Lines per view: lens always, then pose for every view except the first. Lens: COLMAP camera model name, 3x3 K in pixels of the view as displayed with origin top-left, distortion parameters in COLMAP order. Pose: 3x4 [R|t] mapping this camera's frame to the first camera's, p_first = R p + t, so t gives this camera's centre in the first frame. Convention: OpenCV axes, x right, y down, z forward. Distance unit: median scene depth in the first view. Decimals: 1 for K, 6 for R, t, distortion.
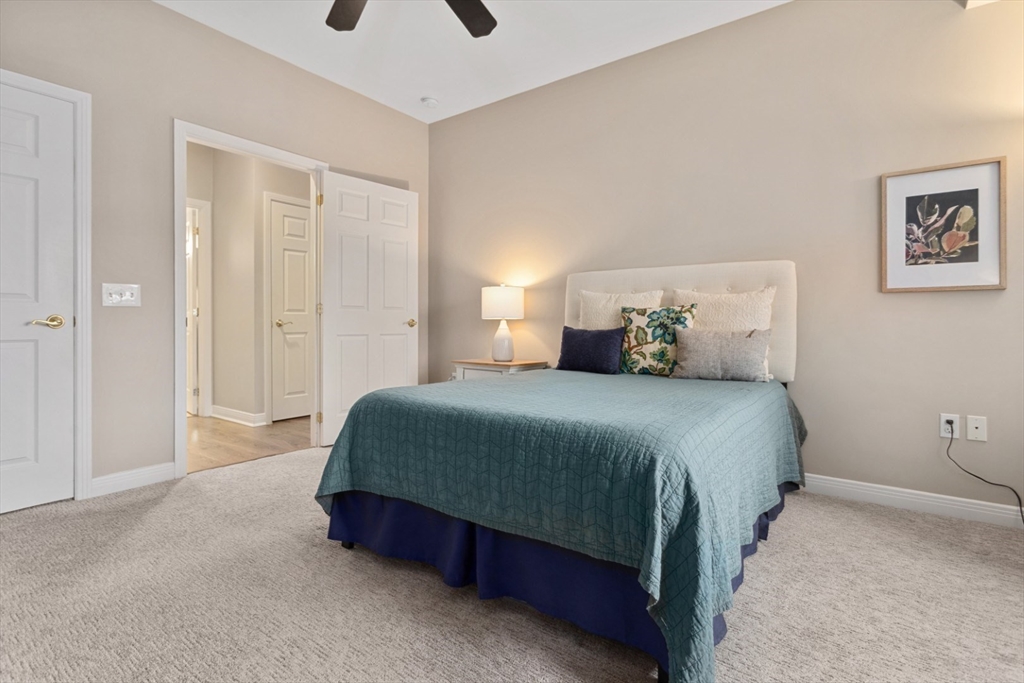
lens RADIAL K [[493.3, 0, 514.3], [0, 493.3, 316.2], [0, 0, 1]] dist [0.002317, 0.001480]
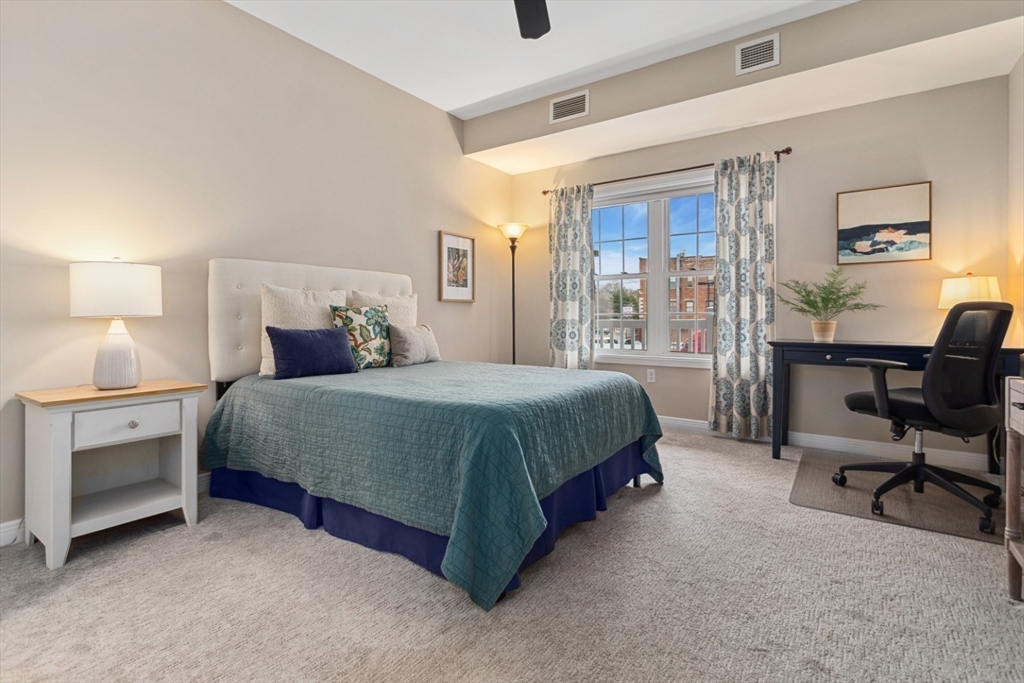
lens RADIAL K [[493.3, 0, 514.3], [0, 493.3, 316.2], [0, 0, 1]] dist [0.002317, 0.001480]
pose [[-0.025319, -0.002147, 0.999677, -0.832242], [-0.013474, 0.999908, 0.001806, -0.003495], [-0.999589, -0.013424, -0.025346, 0.713975]]
